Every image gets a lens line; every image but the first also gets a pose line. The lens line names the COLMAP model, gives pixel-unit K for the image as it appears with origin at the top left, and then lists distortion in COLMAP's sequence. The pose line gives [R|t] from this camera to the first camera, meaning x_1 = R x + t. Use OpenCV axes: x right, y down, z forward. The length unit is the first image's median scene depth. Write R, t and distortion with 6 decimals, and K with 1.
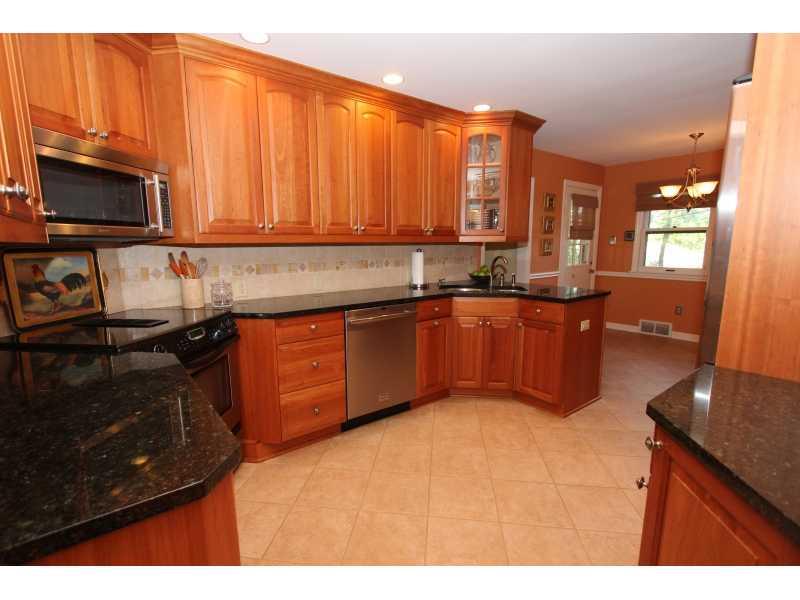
lens RADIAL K [[383.5, 0, 394.7], [0, 383.5, 302.6], [0, 0, 1]] dist [-0.003456, -0.001102]
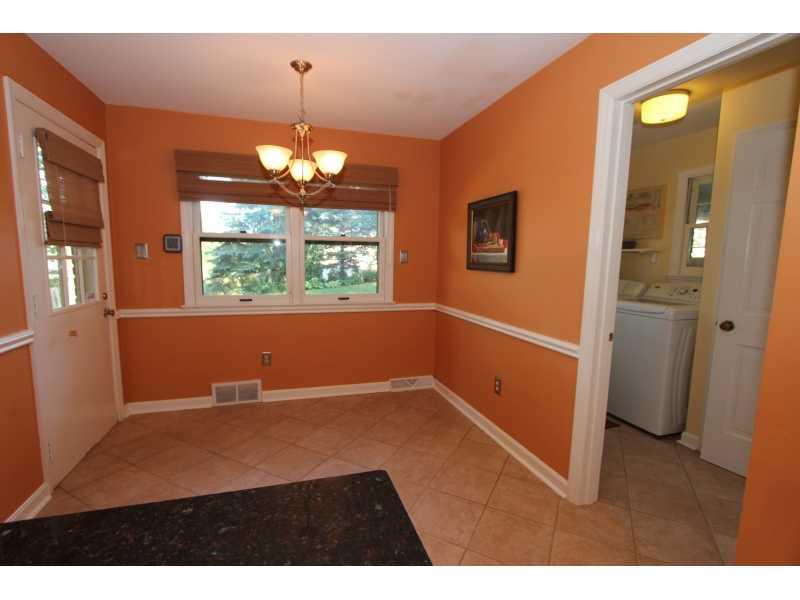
lens RADIAL K [[383.5, 0, 392.7], [0, 383.5, 304.2], [0, 0, 1]] dist [-0.003456, -0.001102]
pose [[0.364110, -0.104535, 0.925471, 0.206052], [0.129213, 0.989741, 0.060958, -0.079910], [-0.922349, 0.097388, 0.373882, 0.510439]]
